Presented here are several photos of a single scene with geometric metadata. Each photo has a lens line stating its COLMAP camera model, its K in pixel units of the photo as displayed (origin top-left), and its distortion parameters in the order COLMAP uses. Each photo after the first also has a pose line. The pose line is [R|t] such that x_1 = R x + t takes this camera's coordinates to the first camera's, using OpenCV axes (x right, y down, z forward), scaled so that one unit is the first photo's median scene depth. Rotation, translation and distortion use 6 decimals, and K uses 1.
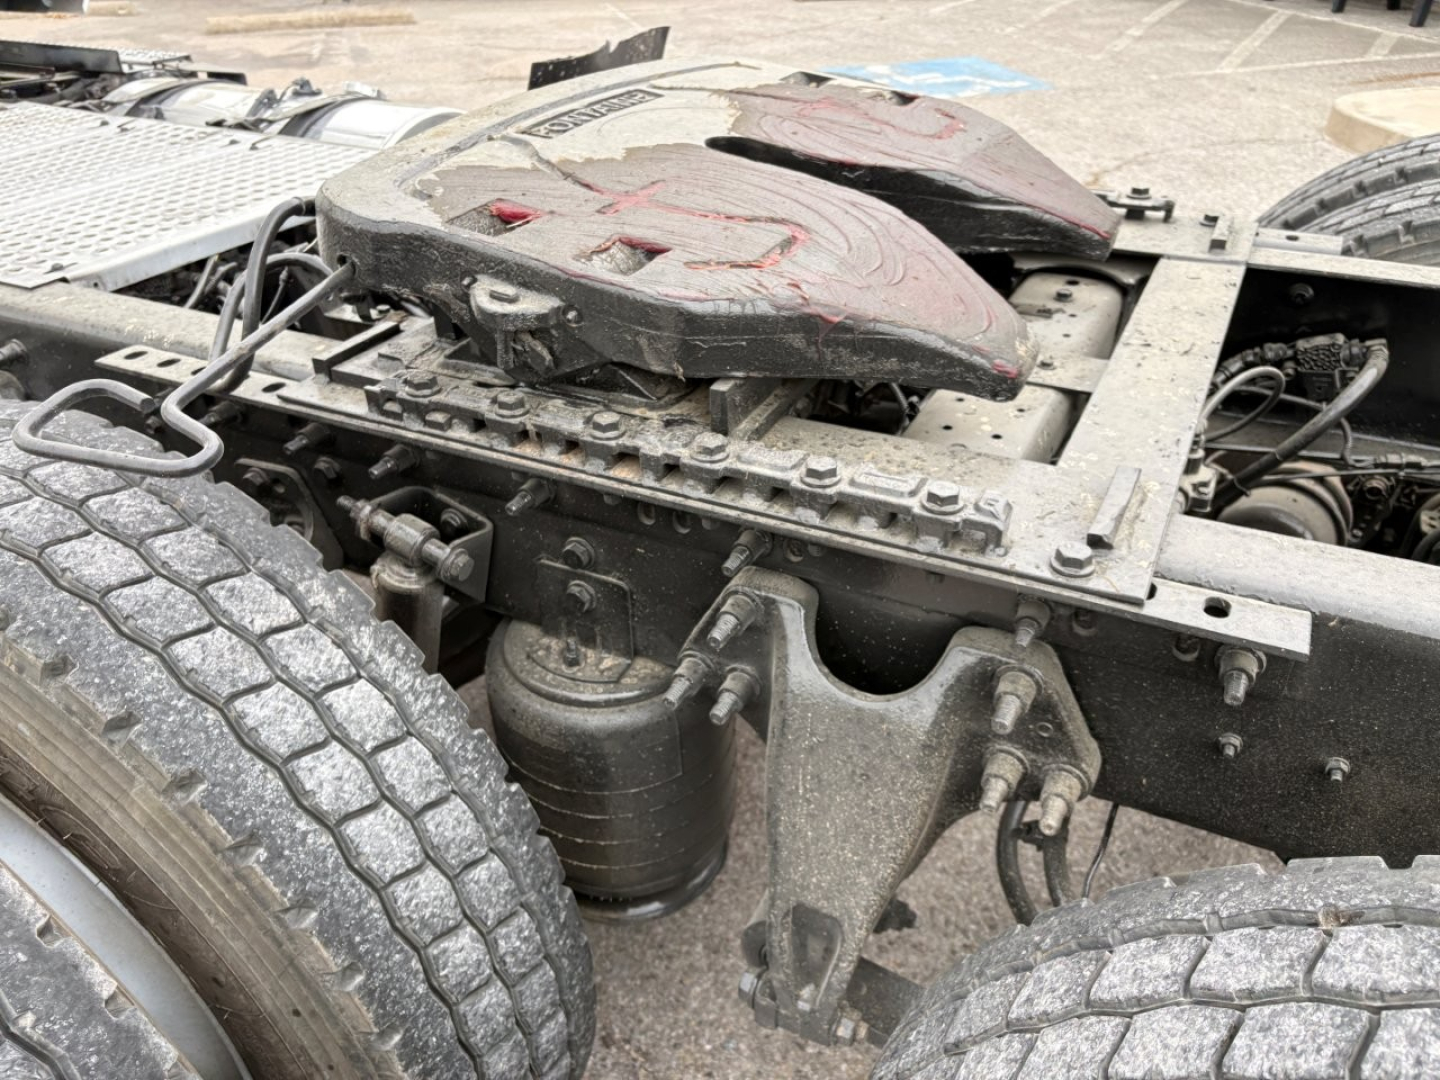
lens RADIAL K [[1072.3, 0, 720.0], [0, 1072.3, 540.0], [0, 0, 1]] dist [0.014967, 0.003322]
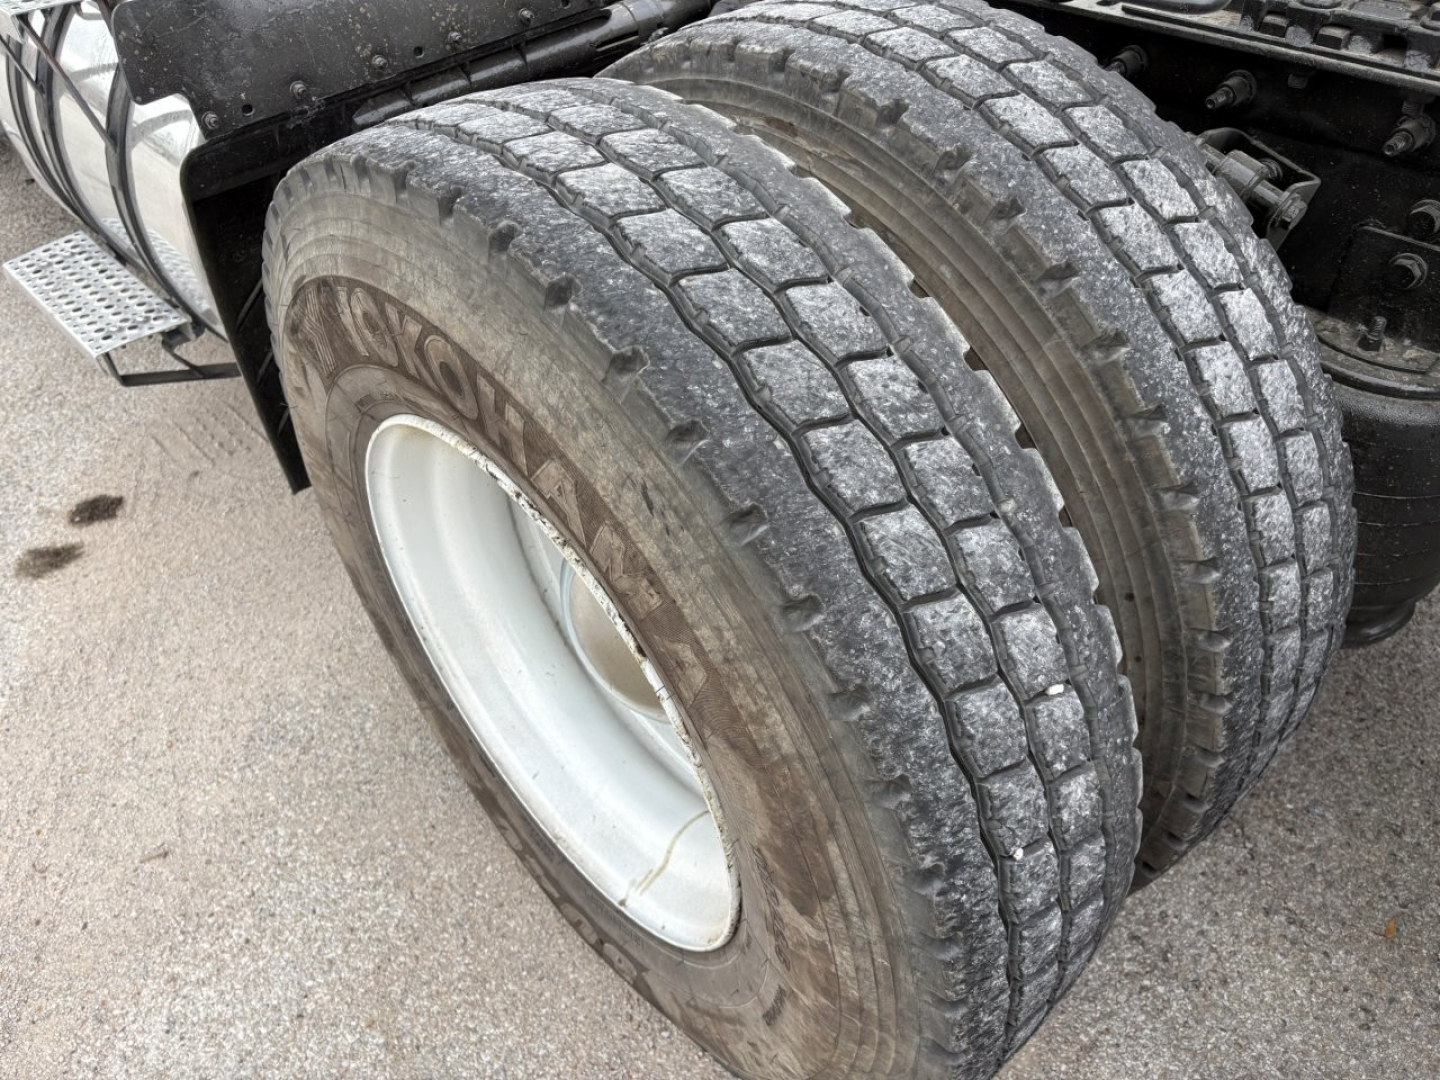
lens RADIAL K [[1072.3, 0, 720.0], [0, 1072.3, 540.0], [0, 0, 1]] dist [0.014967, 0.003322]
pose [[0.936035, 0.211544, -0.281226, -0.476106], [-0.164698, 0.969567, 0.181145, 0.261440], [0.310987, -0.123241, 0.942390, -0.080536]]
